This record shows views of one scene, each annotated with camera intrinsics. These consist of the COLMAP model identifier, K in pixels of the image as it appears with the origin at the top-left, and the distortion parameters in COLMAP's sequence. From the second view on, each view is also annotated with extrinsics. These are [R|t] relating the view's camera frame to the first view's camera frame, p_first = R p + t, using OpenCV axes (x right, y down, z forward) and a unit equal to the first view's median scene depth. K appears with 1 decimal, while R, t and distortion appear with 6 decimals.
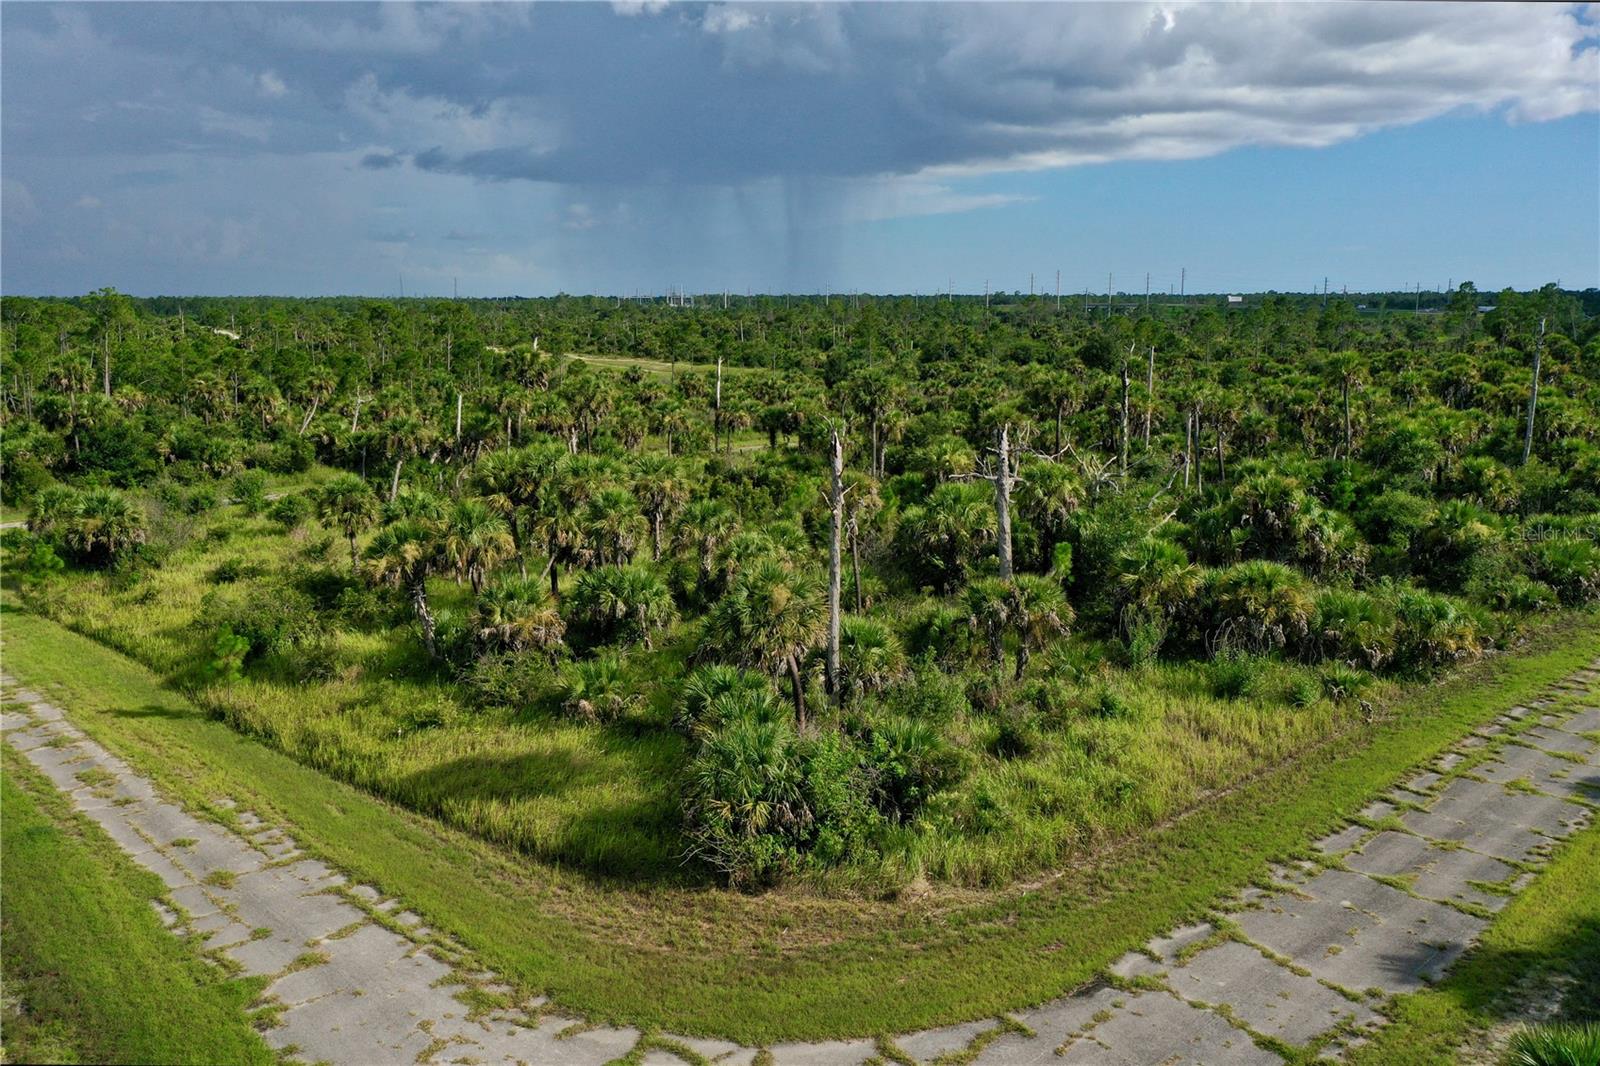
lens RADIAL K [[1265.2, 0, 797.9], [0, 1265.2, 546.9], [0, 0, 1]] dist [0.008717, -0.028468]
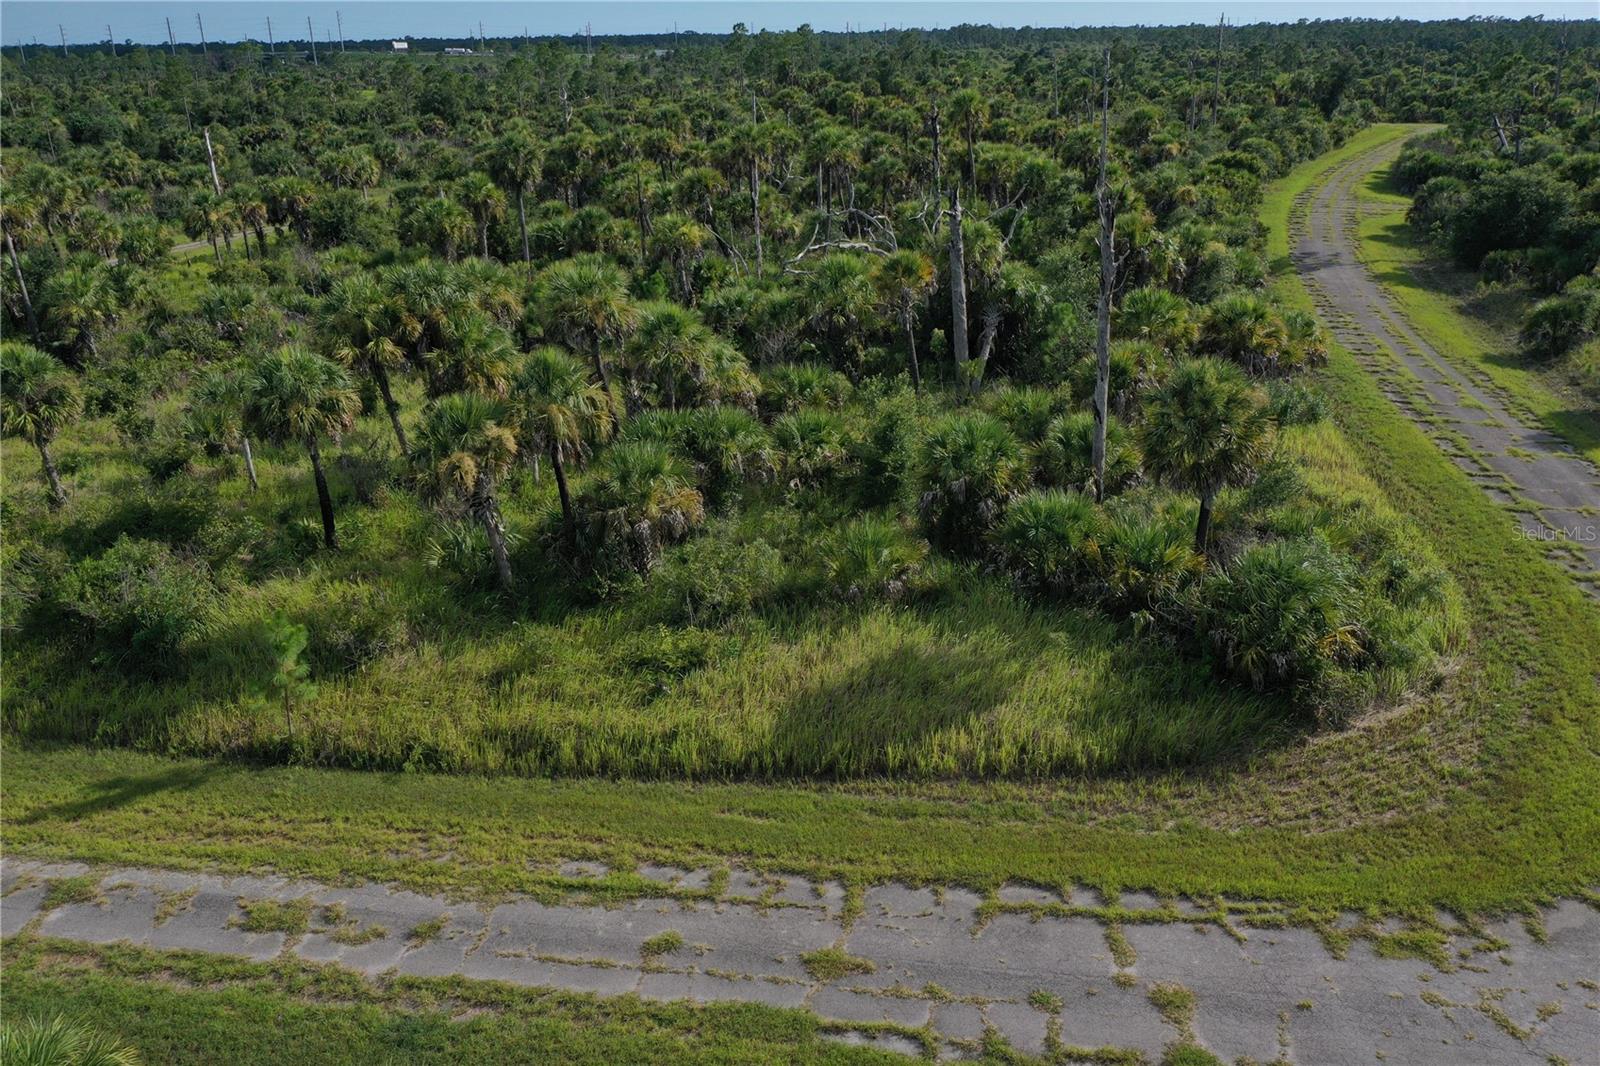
lens RADIAL K [[1265.2, 0, 797.7], [0, 1265.2, 531.6], [0, 0, 1]] dist [0.008717, -0.028468]
pose [[0.800817, -0.227636, 0.553962, -0.730925], [0.128704, 0.968752, 0.212026, -0.092513], [-0.584917, -0.098497, 0.805090, 0.464362]]
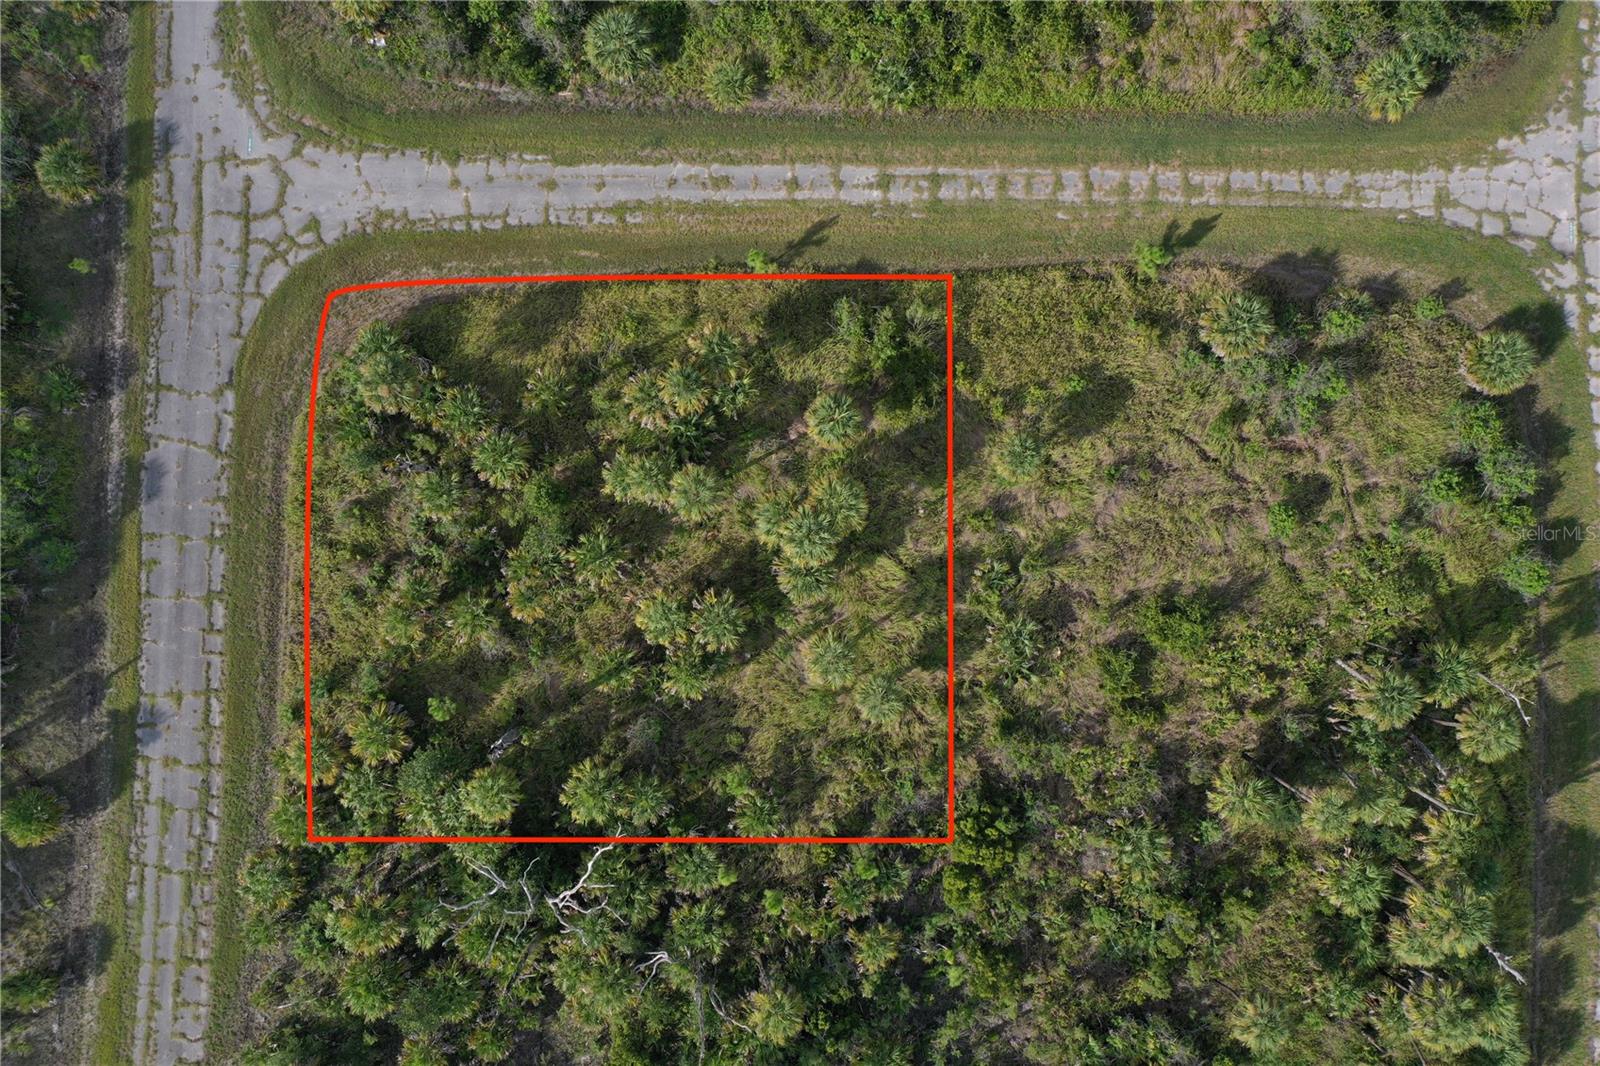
lens RADIAL K [[1265.2, 0, 800.5], [0, 1265.2, 533.6], [0, 0, 1]] dist [0.008717, -0.028468]
pose [[-0.704433, 0.709760, -0.003931, -0.298175], [-0.124221, -0.117832, 0.985233, -1.978259], [0.698816, 0.694519, 0.171172, 1.268233]]
